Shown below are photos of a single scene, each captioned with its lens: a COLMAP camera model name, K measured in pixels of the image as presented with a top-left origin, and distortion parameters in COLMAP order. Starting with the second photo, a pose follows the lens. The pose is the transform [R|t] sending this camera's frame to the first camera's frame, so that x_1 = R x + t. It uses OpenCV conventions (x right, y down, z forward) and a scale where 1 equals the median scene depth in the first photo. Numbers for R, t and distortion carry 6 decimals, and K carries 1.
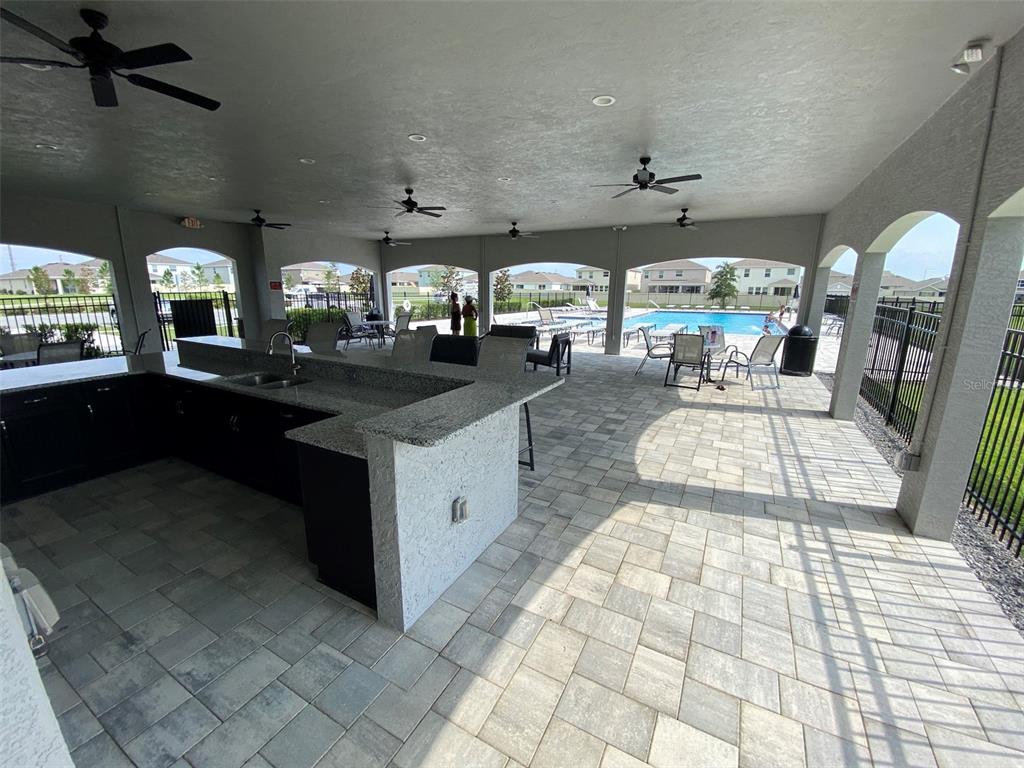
lens RADIAL K [[419.5, 0, 512.0], [0, 419.5, 384.0], [0, 0, 1]] dist [0.012375, -0.015716]
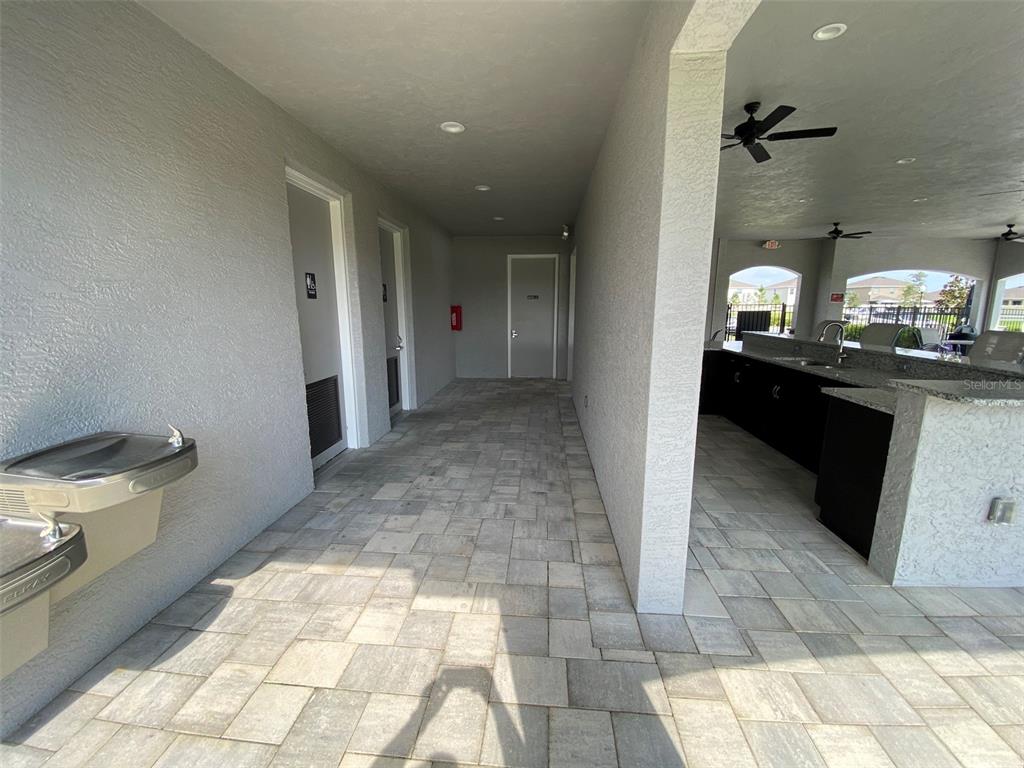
lens RADIAL K [[419.5, 0, 512.0], [0, 419.5, 384.0], [0, 0, 1]] dist [0.012375, -0.015716]
pose [[0.410786, 0.157172, -0.898082, 0.119871], [-0.200578, 0.976475, 0.079147, 0.112418], [0.889395, 0.147623, 0.432648, -0.213077]]
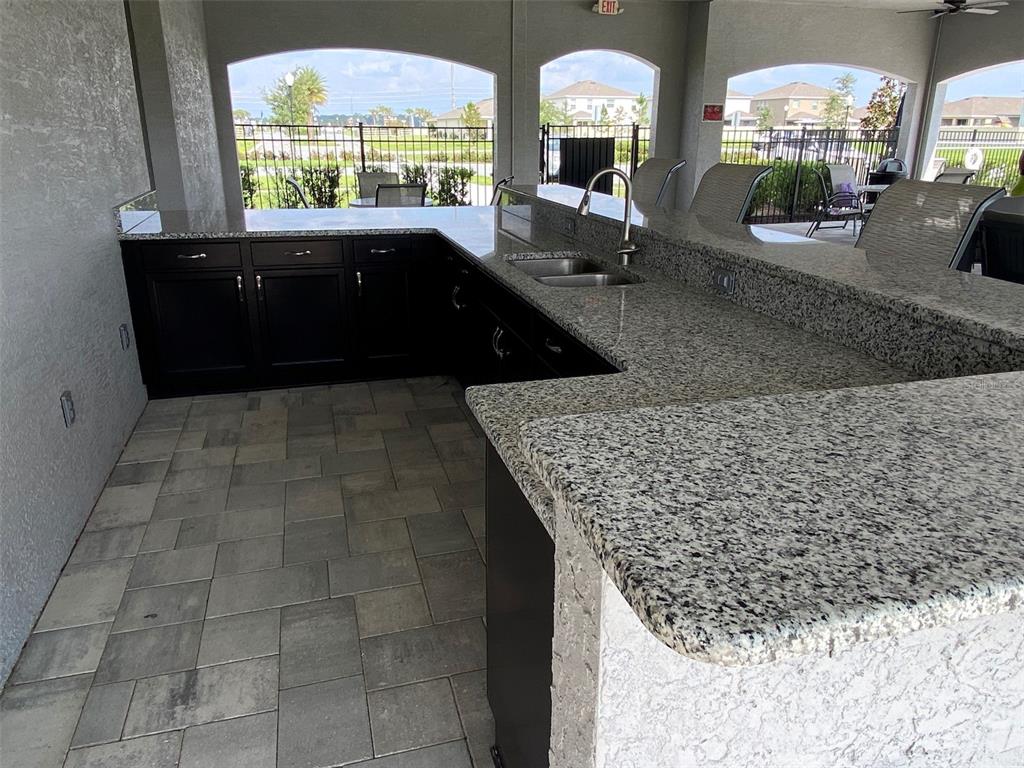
lens RADIAL K [[729.2, 0, 516.7], [0, 729.2, 376.9], [0, 0, 1]] dist [0.079803, -0.092887]
pose [[0.706218, 0.222812, -0.672020, -0.021901], [-0.159161, 0.974856, 0.155959, -0.007792], [0.689873, -0.003181, 0.723924, 0.314575]]
